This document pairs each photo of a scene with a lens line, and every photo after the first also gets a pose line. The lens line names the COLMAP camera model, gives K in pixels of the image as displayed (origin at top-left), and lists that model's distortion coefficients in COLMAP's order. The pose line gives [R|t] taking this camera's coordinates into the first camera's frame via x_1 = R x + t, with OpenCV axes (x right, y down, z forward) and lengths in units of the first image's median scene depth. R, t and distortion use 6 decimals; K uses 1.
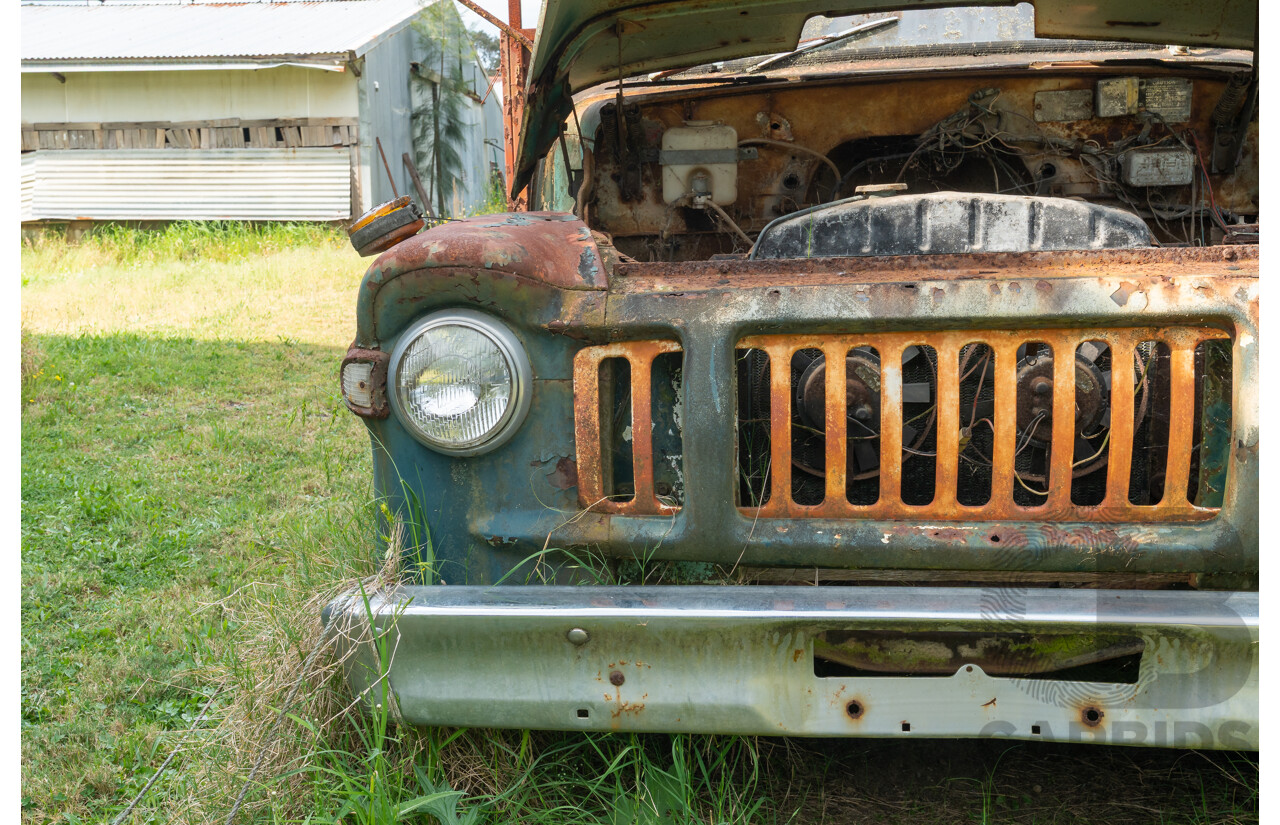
lens RADIAL K [[1404.4, 0, 521.3], [0, 1404.4, 441.1], [0, 0, 1]] dist [0.011337, 0.007023]
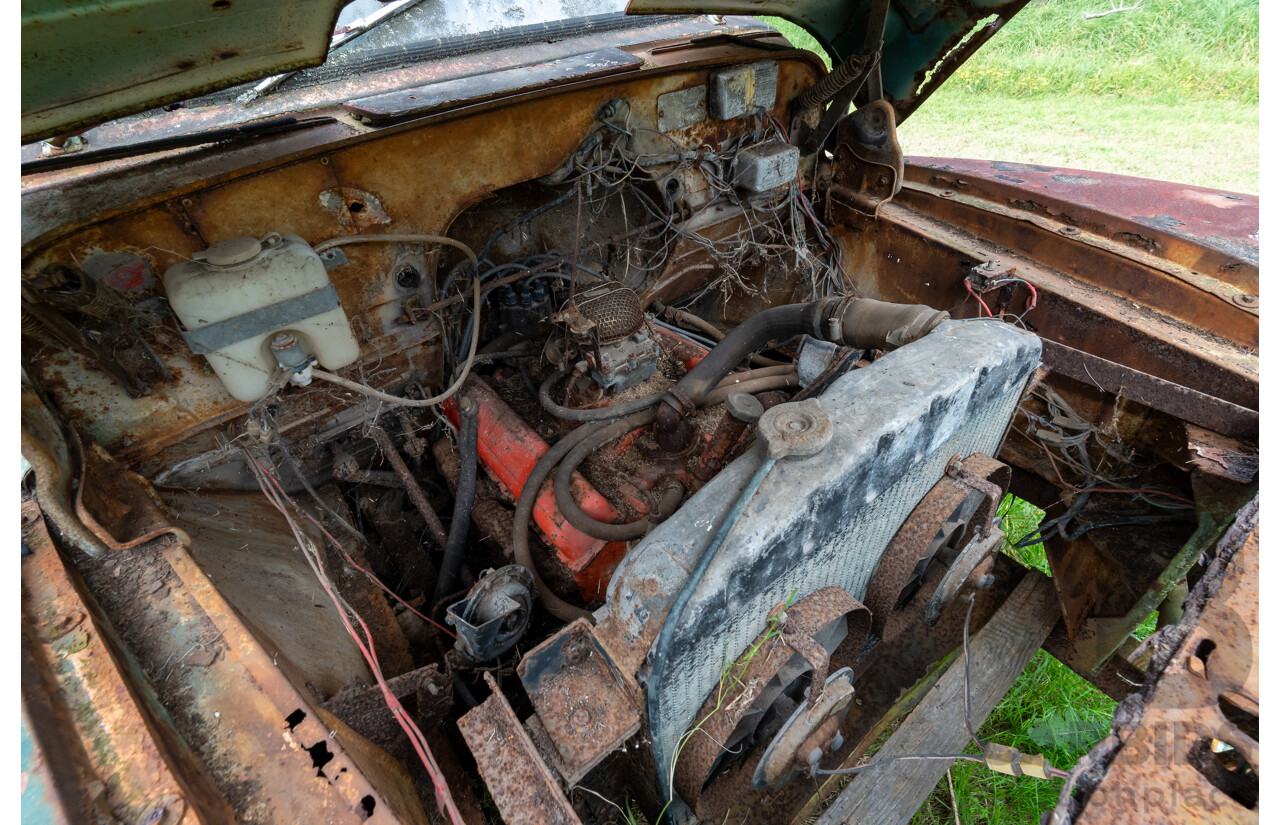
lens RADIAL K [[547.2, 0, 634.6], [0, 547.2, 409.9], [0, 0, 1]] dist [-0.009732, 0.003709]
pose [[0.674171, -0.479700, 0.561589, 0.088575], [0.207302, 0.852703, 0.479504, -0.252230], [-0.708886, -0.206849, 0.674310, 0.770263]]
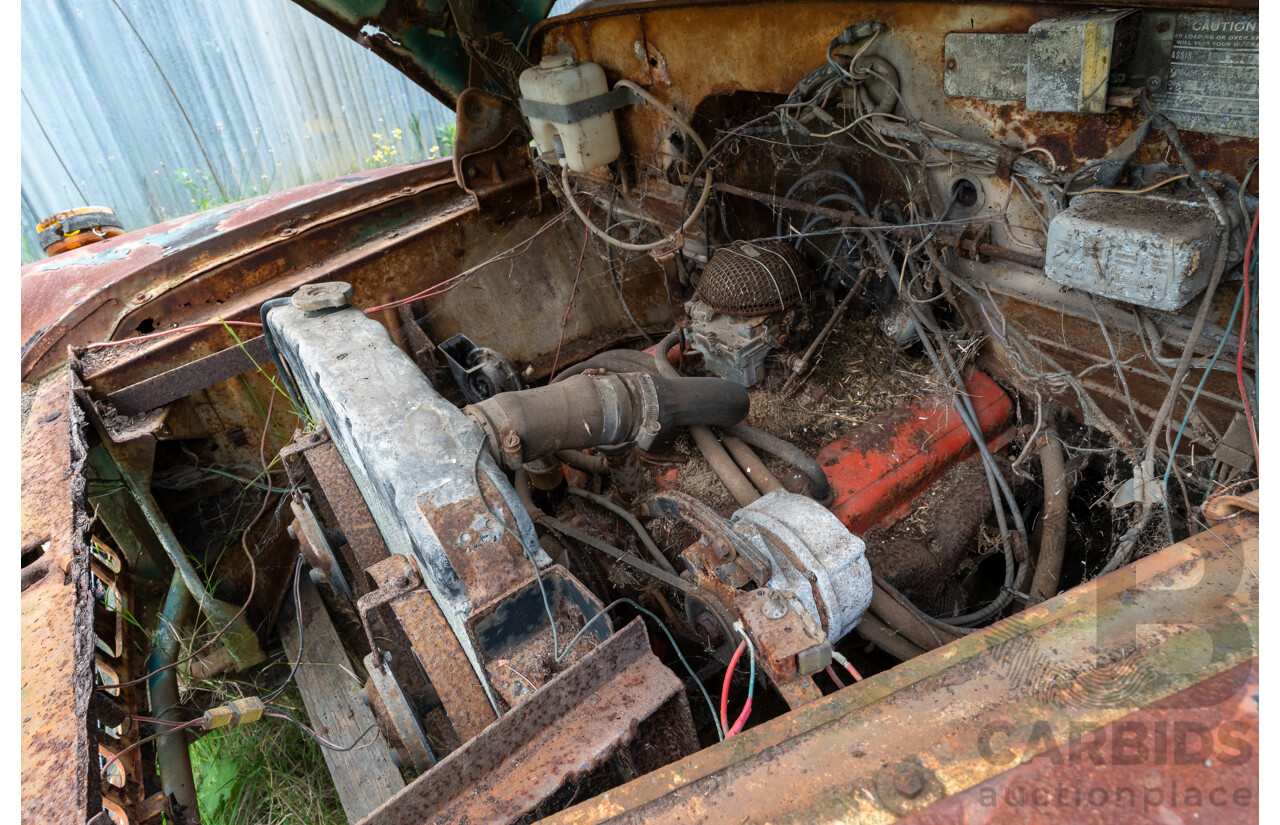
lens RADIAL K [[765.3, 0, 641.9], [0, 765.3, 404.9], [0, 0, 1]] dist [0.000257, -0.000157]
pose [[0.709186, 0.320266, -0.628080, 0.508662], [-0.029949, 0.903748, 0.427017, -0.246502], [0.704385, -0.284024, 0.650516, 0.731475]]
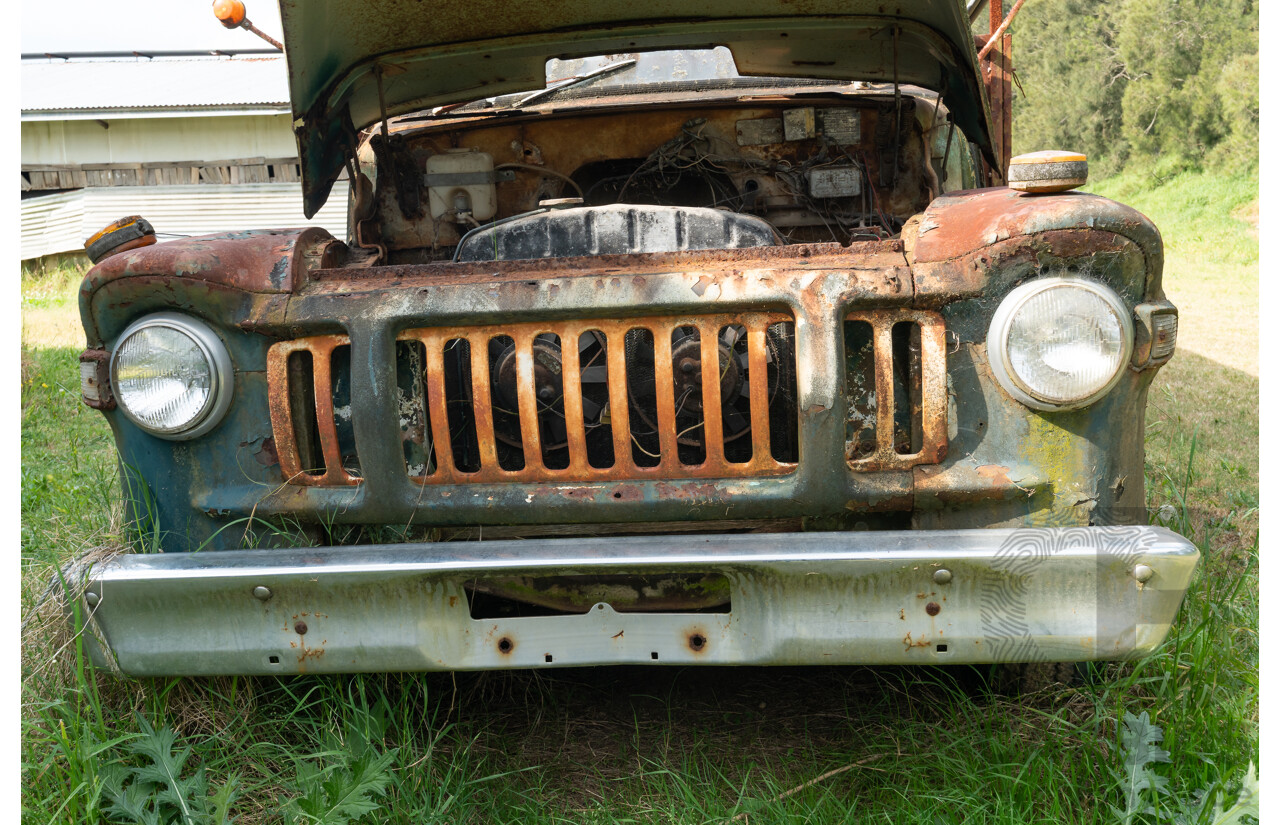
lens RADIAL K [[1195.2, 0, 640.0], [0, 1195.2, 412.5], [0, 0, 1]] dist [0.009119, 0.007826]
pose [[0.997063, -0.030200, 0.070384, 0.209095], [0.031096, 0.999448, -0.011673, 0.008862], [-0.069993, 0.013828, 0.997452, -0.002718]]
